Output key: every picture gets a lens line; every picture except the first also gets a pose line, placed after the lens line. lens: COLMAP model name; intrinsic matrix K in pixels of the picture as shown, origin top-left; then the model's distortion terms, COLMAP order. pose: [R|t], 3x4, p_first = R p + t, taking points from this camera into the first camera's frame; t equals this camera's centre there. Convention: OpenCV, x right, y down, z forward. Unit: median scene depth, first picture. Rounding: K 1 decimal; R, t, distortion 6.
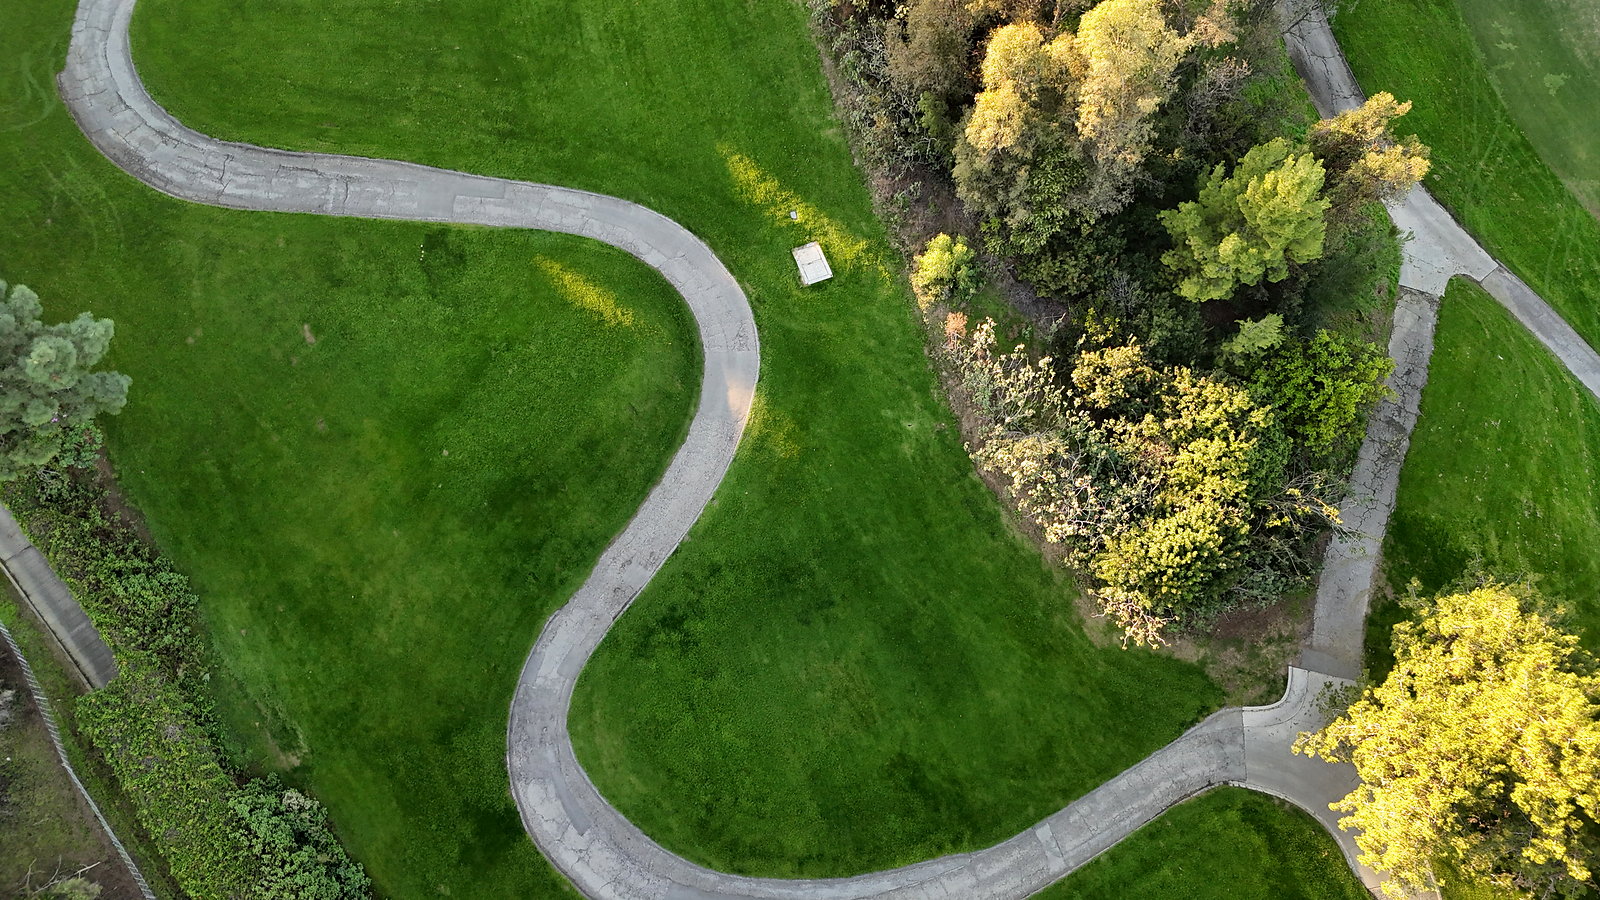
lens RADIAL K [[1171.2, 0, 799.6], [0, 1171.2, 452.5], [0, 0, 1]] dist [0.082119, -0.088325]
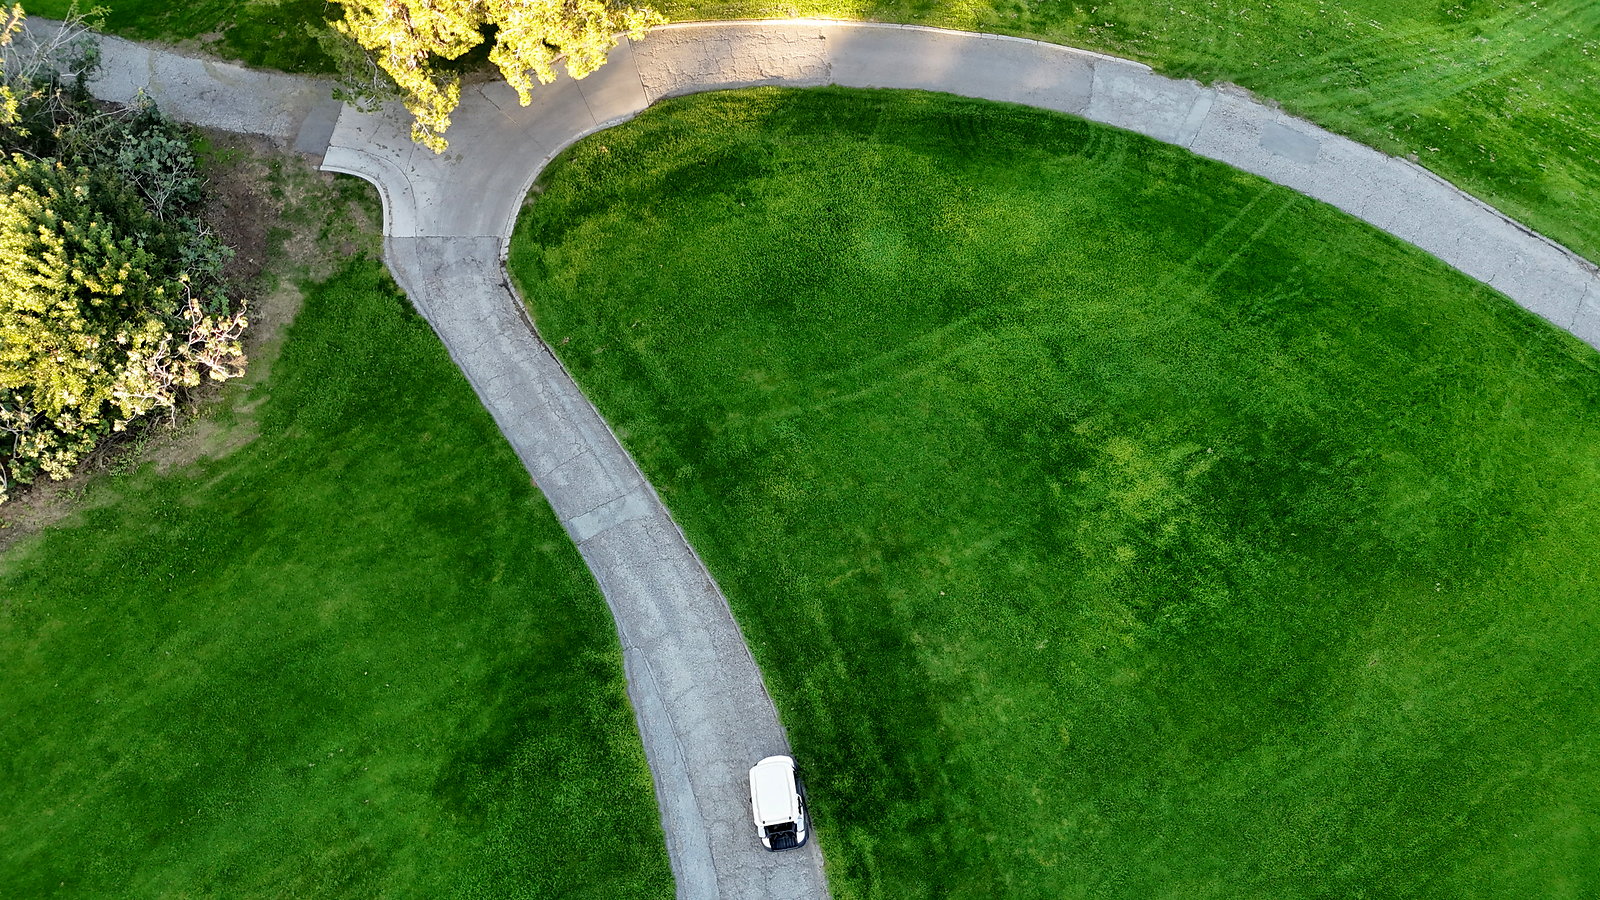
lens RADIAL K [[1171.2, 0, 802.7], [0, 1171.2, 458.0], [0, 0, 1]] dist [0.082119, -0.088325]
pose [[-0.094905, -0.918963, 0.382754, 0.008914], [0.918023, 0.067908, 0.390669, 0.189645], [-0.385002, 0.388454, 0.837184, 0.460356]]
